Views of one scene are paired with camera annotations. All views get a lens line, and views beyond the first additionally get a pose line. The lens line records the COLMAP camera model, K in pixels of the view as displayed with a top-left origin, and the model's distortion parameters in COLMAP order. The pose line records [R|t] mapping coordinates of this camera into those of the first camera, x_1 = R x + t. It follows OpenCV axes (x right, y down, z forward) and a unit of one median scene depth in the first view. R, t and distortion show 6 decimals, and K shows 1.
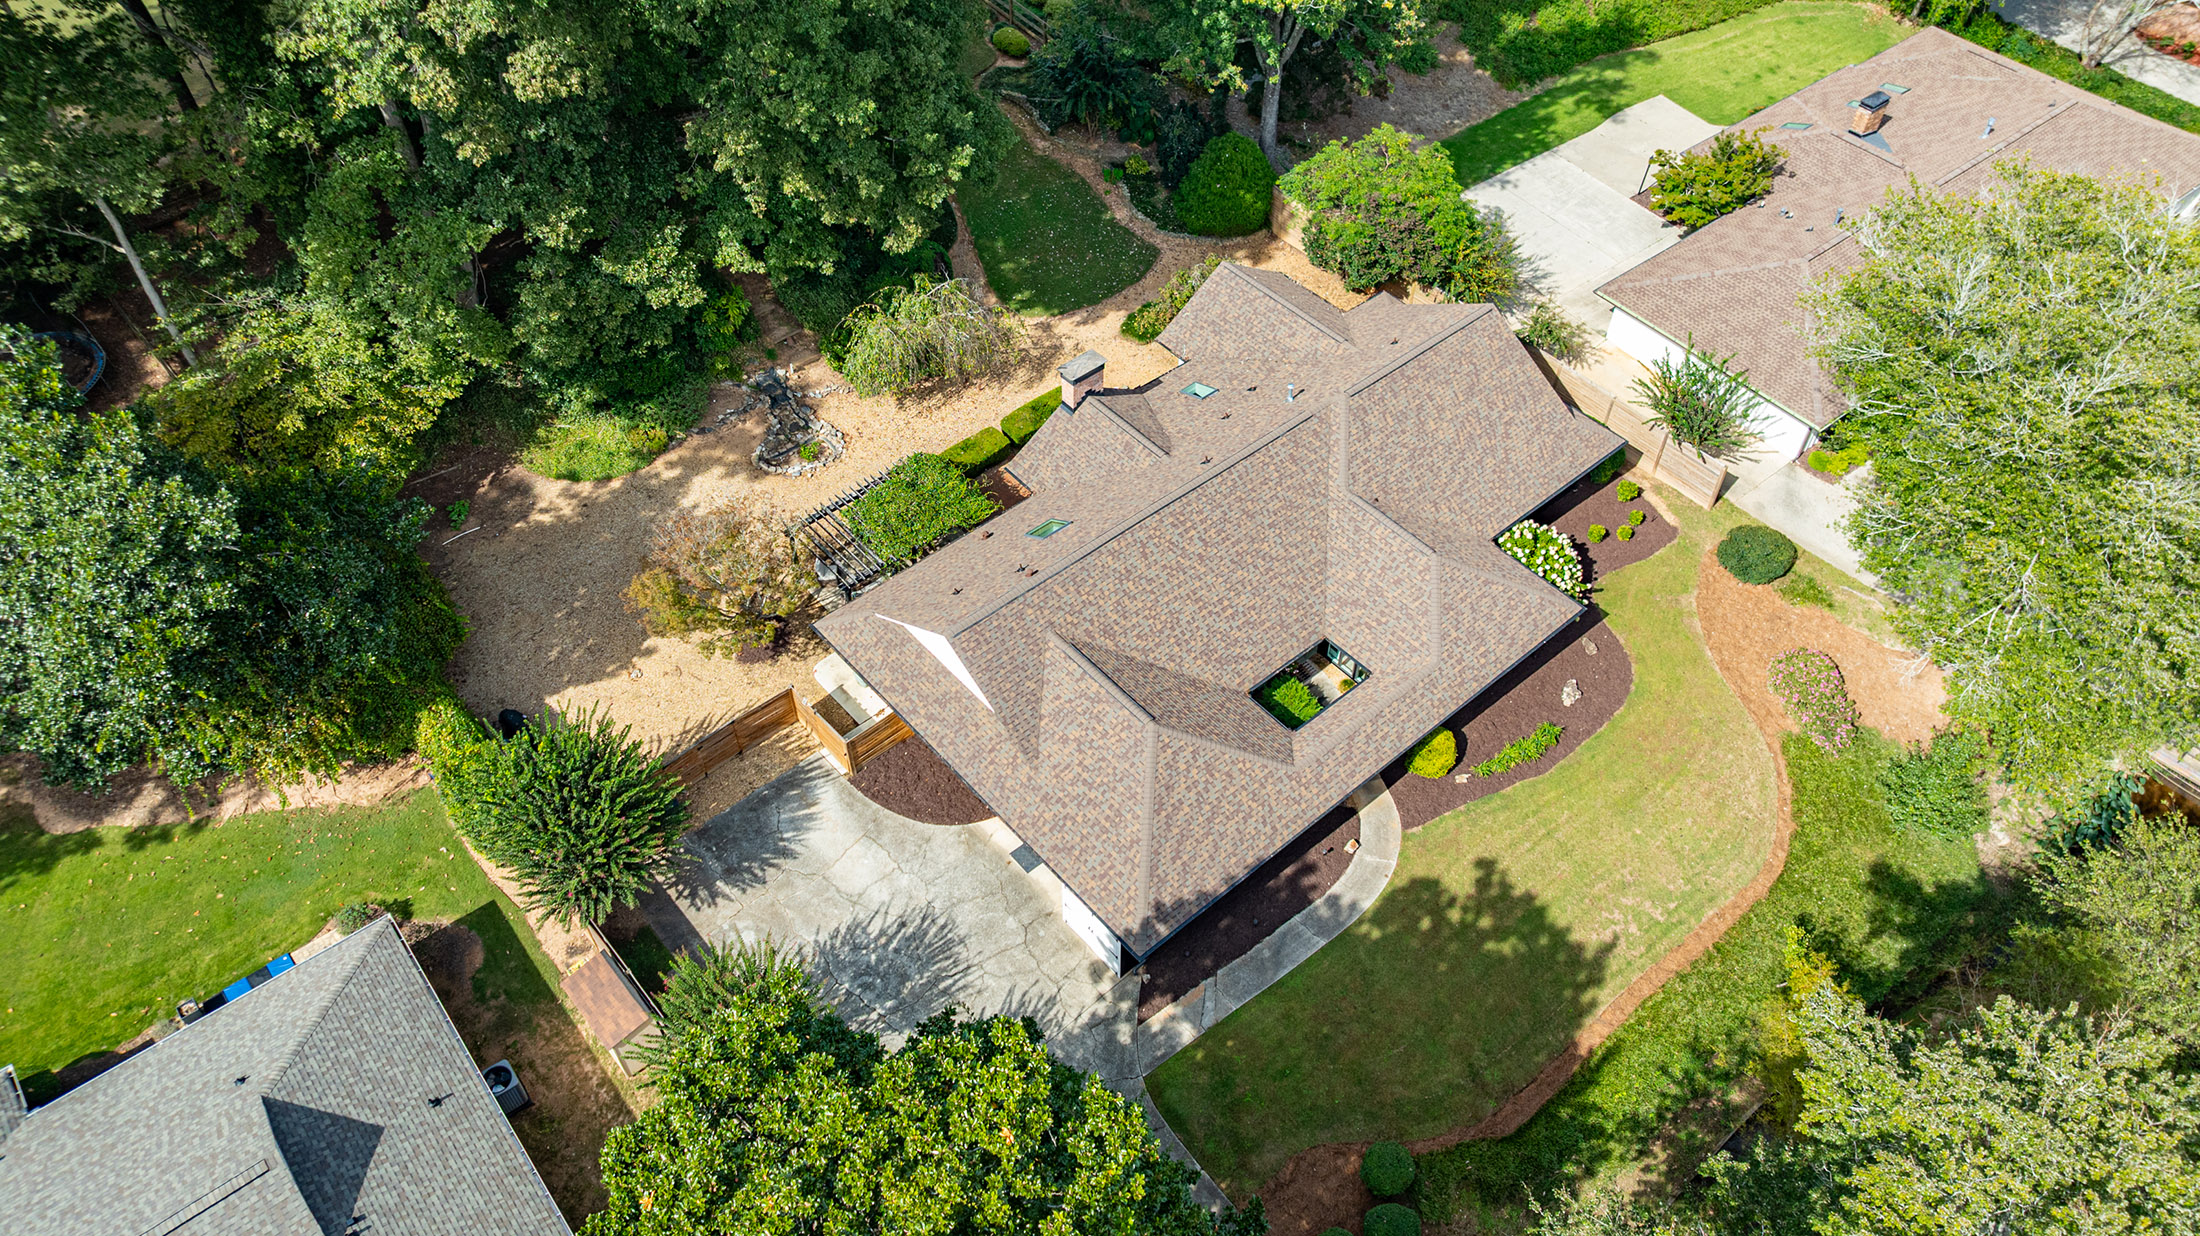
lens RADIAL K [[1542.3, 0, 1102.3], [0, 1542.3, 606.1], [0, 0, 1]] dist [-0.022605, 0.022876]
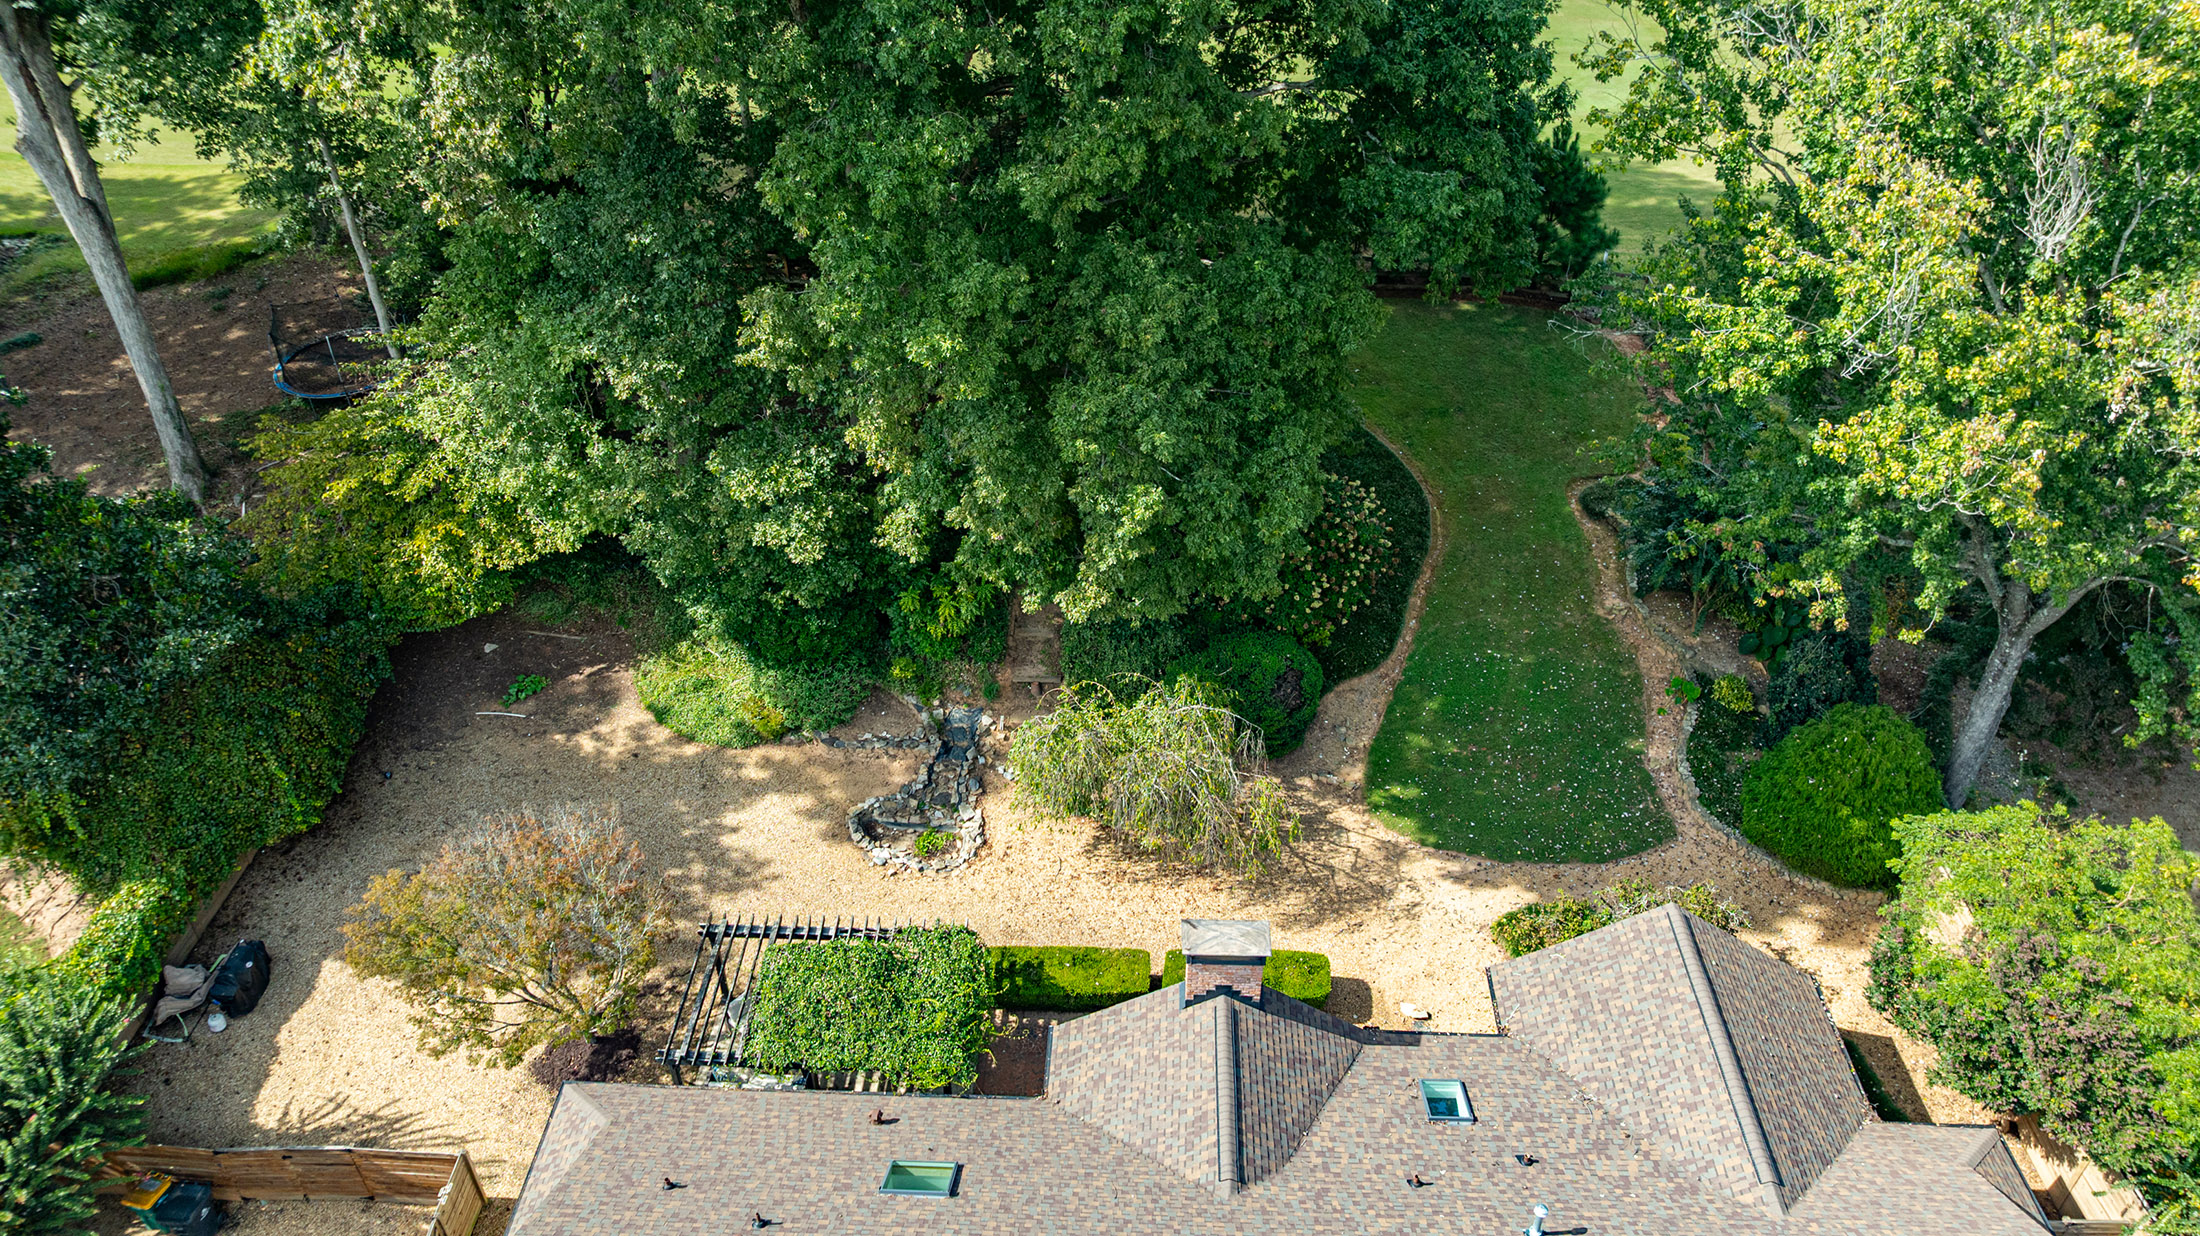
lens RADIAL K [[1542.3, 0, 1119.4], [0, 1542.3, 615.8], [0, 0, 1]] dist [-0.022605, 0.022876]
pose [[0.736363, 0.395257, -0.549127, 0.197785], [-0.506318, 0.860275, -0.059739, -0.190948], [0.448788, 0.322022, 0.833601, 0.474134]]
